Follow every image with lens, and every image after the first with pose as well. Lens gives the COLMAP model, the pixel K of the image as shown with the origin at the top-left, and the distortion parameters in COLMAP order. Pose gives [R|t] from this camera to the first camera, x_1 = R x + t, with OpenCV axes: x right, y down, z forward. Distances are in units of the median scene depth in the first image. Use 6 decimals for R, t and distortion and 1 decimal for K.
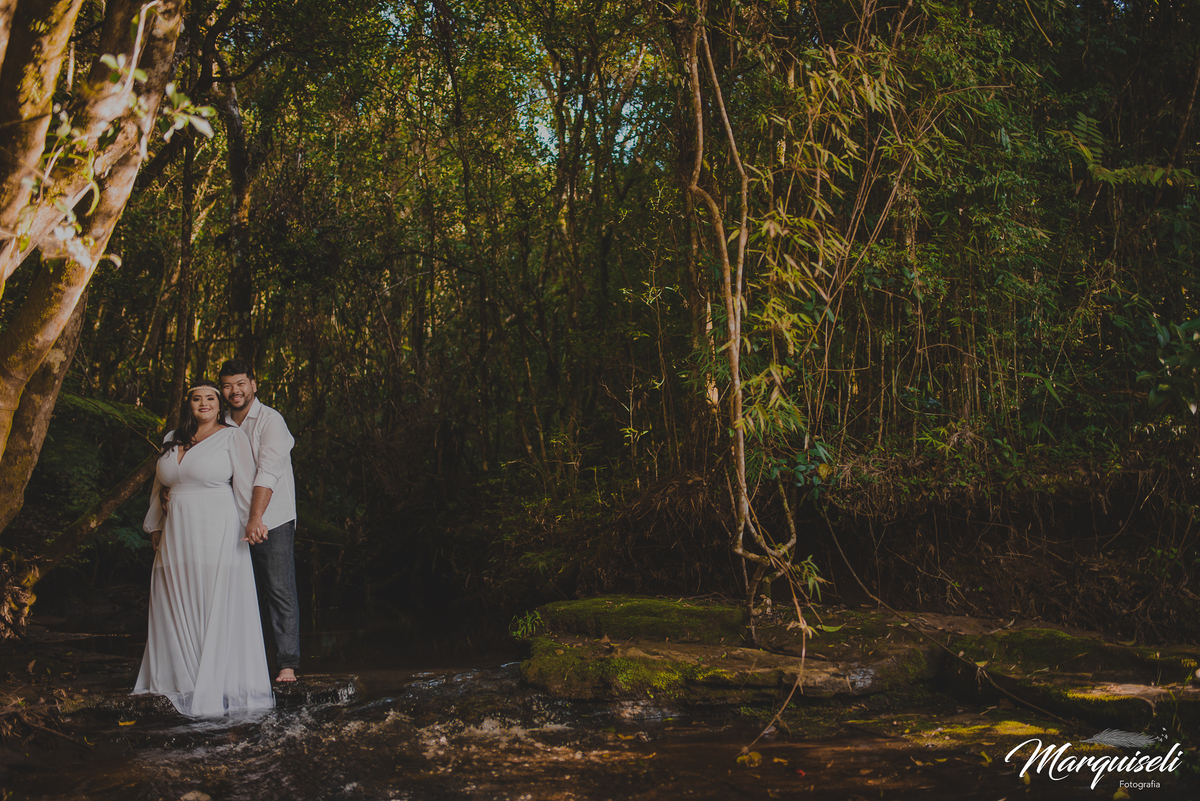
lens RADIAL K [[1140.5, 0, 600.0], [0, 1140.5, 400.5], [0, 0, 1]] dist [-0.078769, 0.145607]
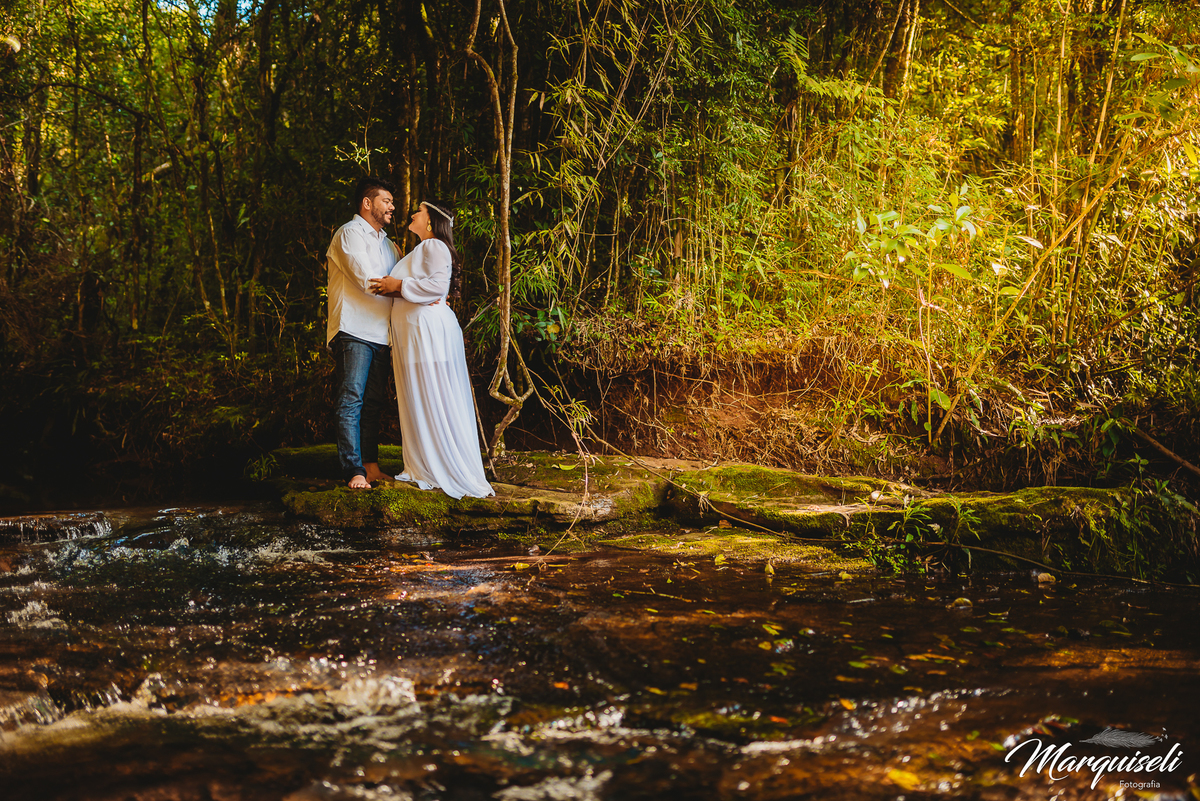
lens RADIAL K [[1140.5, 0, 600.0], [0, 1140.5, 400.5], [0, 0, 1]] dist [-0.078769, 0.145607]
pose [[0.936271, 0.025384, 0.350359, -0.167116], [-0.060032, 0.994276, 0.088387, 0.035637], [-0.346110, -0.103787, 0.932436, -0.054610]]
